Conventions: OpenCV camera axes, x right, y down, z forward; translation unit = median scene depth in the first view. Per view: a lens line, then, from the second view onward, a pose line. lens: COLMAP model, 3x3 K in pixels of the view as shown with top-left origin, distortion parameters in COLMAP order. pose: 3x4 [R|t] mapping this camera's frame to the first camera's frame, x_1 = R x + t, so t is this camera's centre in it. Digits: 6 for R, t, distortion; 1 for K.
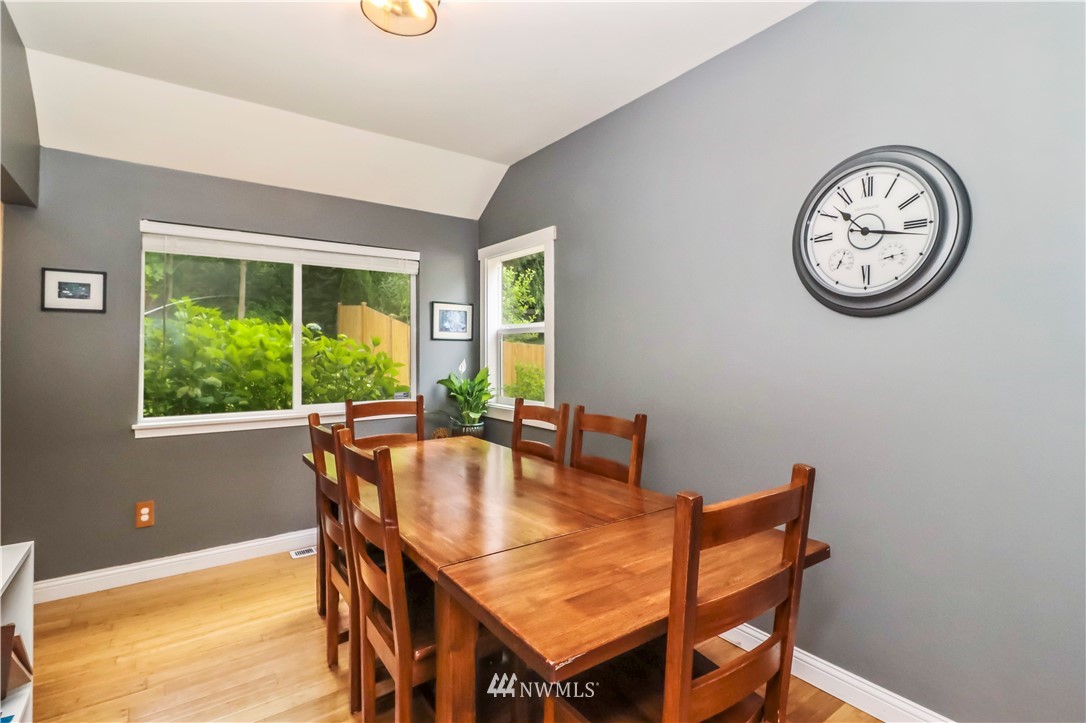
lens RADIAL K [[518.4, 0, 540.7], [0, 518.4, 350.6], [0, 0, 1]] dist [-0.000401, -0.000145]
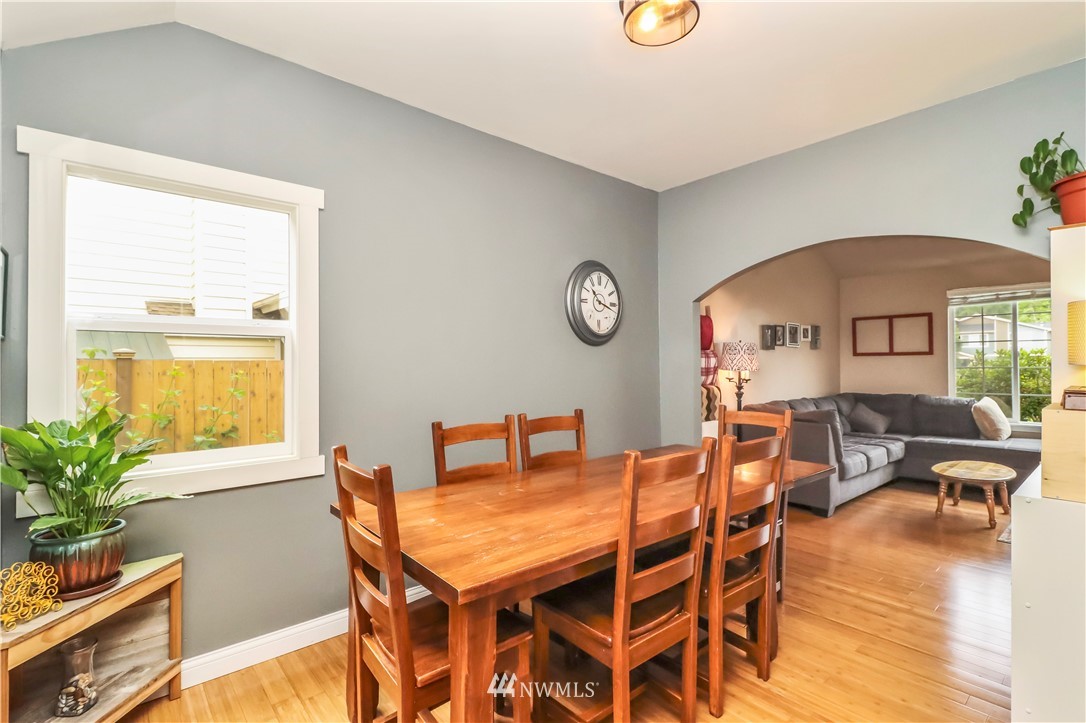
lens RADIAL K [[517.6, 0, 543.0], [0, 517.6, 361.5], [0, 0, 1]] dist [-0.000565, -0.000045]
pose [[-0.096945, -0.001418, 0.995289, -1.308675], [-0.003932, 0.999992, 0.001042, -0.005064], [-0.995282, -0.003812, -0.096950, 1.380006]]
